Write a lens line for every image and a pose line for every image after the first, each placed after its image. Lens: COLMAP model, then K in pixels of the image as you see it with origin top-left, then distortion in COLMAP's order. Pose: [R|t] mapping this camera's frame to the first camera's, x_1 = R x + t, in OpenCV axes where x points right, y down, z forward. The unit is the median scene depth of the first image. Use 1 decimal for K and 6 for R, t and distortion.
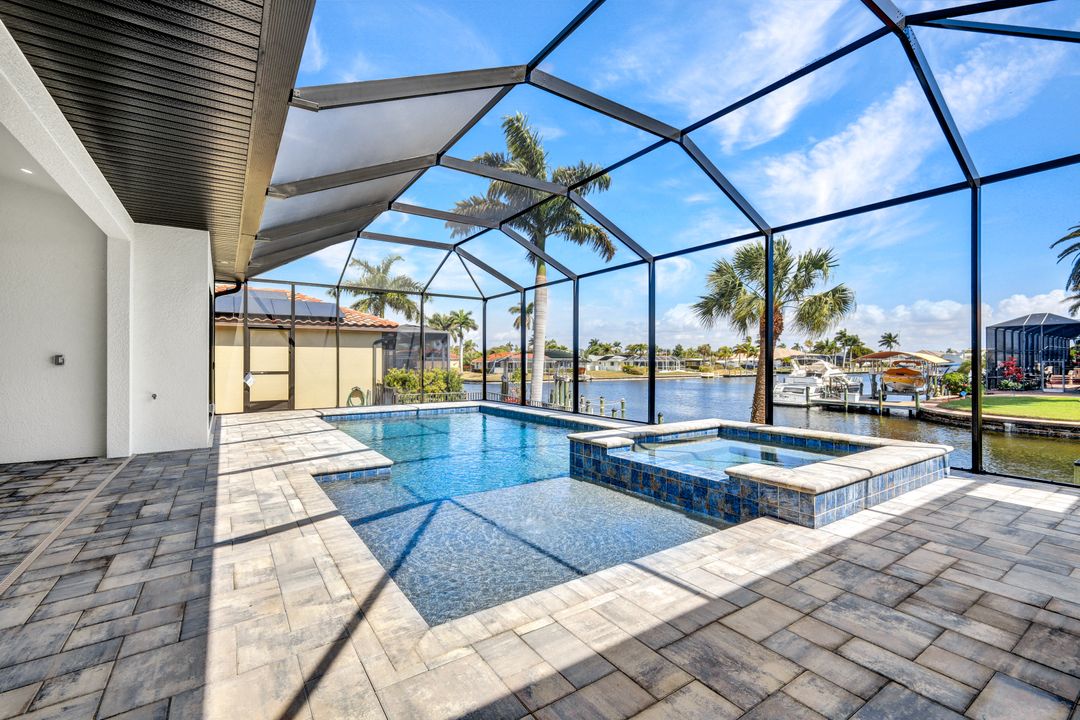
lens RADIAL K [[467.0, 0, 540.8], [0, 467.0, 357.5], [0, 0, 1]] dist [0.005224, 0.000211]
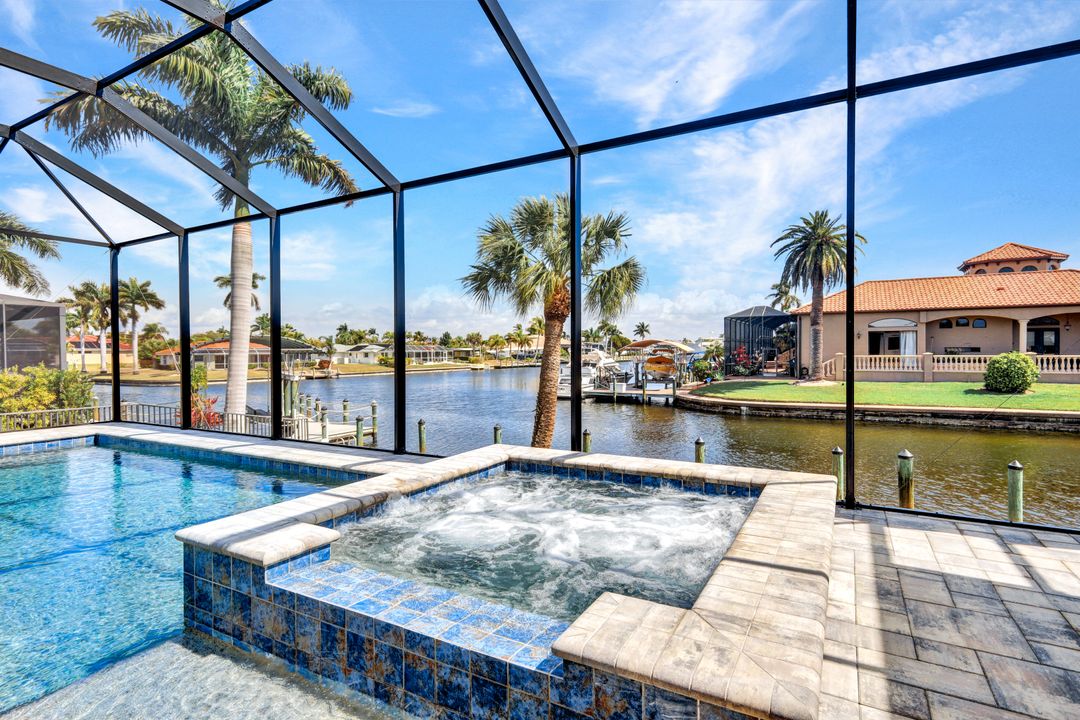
lens RADIAL K [[543.7, 0, 540.0], [0, 543.7, 360.0], [0, 0, 1]] dist [0.004989, 0.000633]
pose [[0.897165, -0.014255, 0.441466, 0.033565], [0.003863, 0.999694, 0.024429, 0.000589], [-0.441679, -0.020212, 0.896945, 0.105832]]
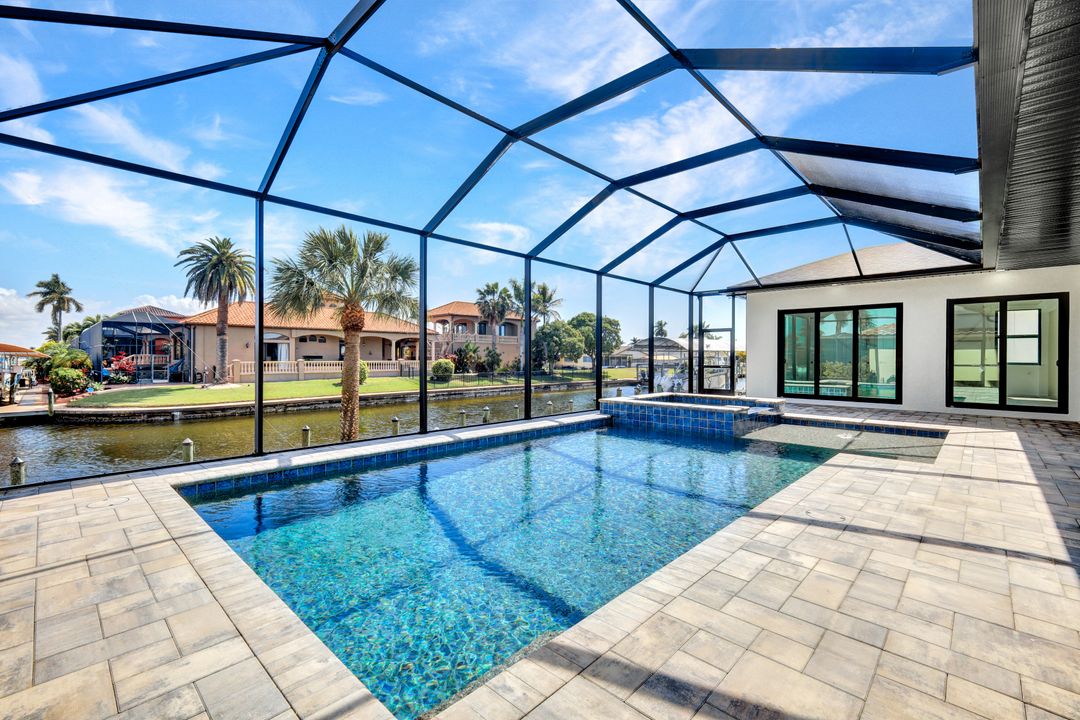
lens RADIAL K [[467.0, 0, 540.8], [0, 467.0, 357.5], [0, 0, 1]] dist [0.005224, 0.000211]
pose [[-0.215051, -0.004031, 0.976595, -0.298009], [-0.009823, 0.999950, 0.001965, 0.001539], [-0.976553, -0.009171, -0.215080, 0.465913]]
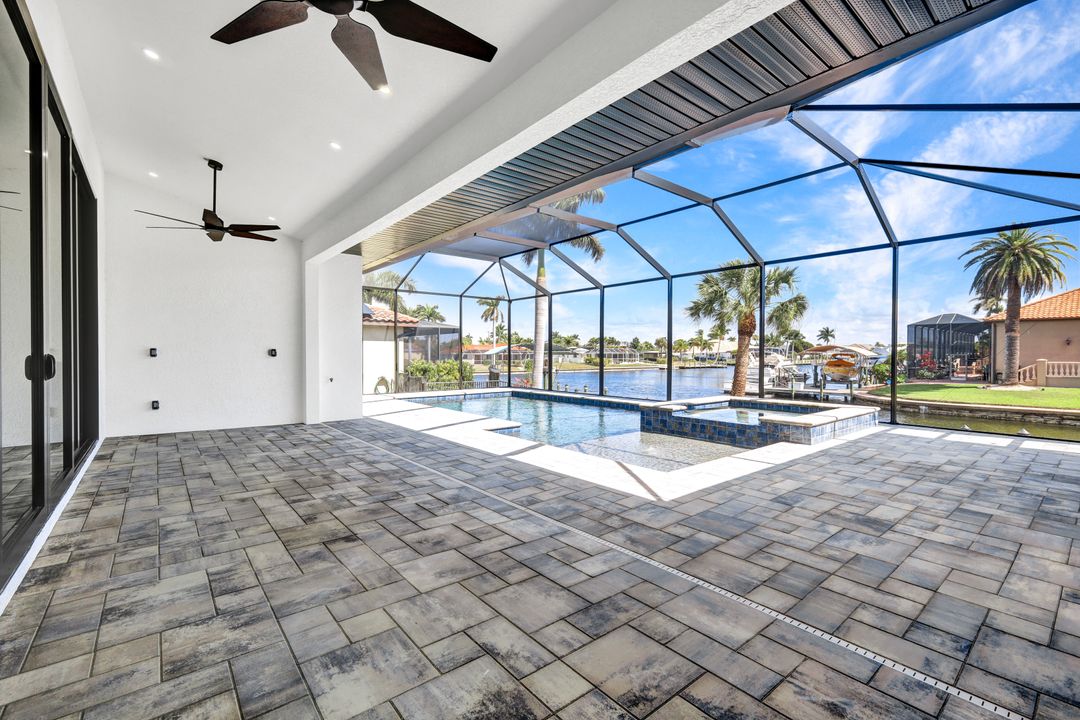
lens RADIAL K [[467.0, 0, 540.8], [0, 467.0, 357.5], [0, 0, 1]] dist [0.005224, 0.000211]
pose [[0.995673, 0.001585, 0.092915, -0.097524], [-0.003207, 0.999845, 0.017312, -0.001975], [-0.092873, -0.017535, 0.995524, -0.110885]]
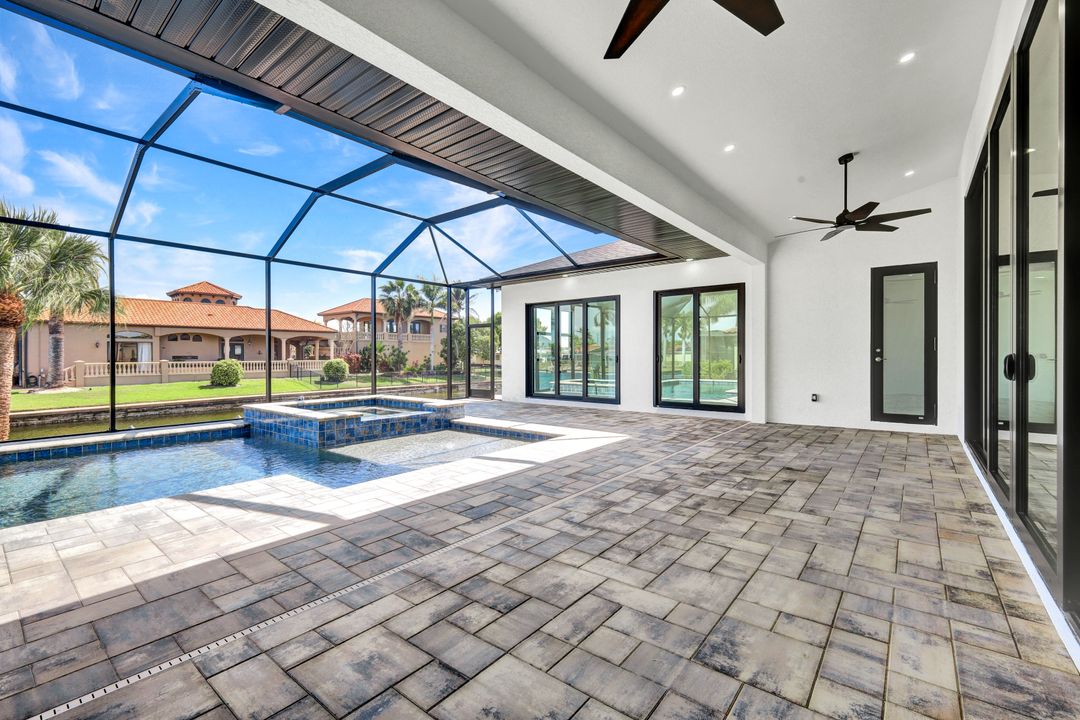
lens RADIAL K [[467.0, 0, 540.8], [0, 467.0, 357.5], [0, 0, 1]] dist [0.005224, 0.000211]
pose [[-0.295186, -0.005506, 0.955424, -0.312850], [-0.003345, 0.999983, 0.004730, 0.000588], [-0.955434, -0.001800, -0.295200, 0.201027]]
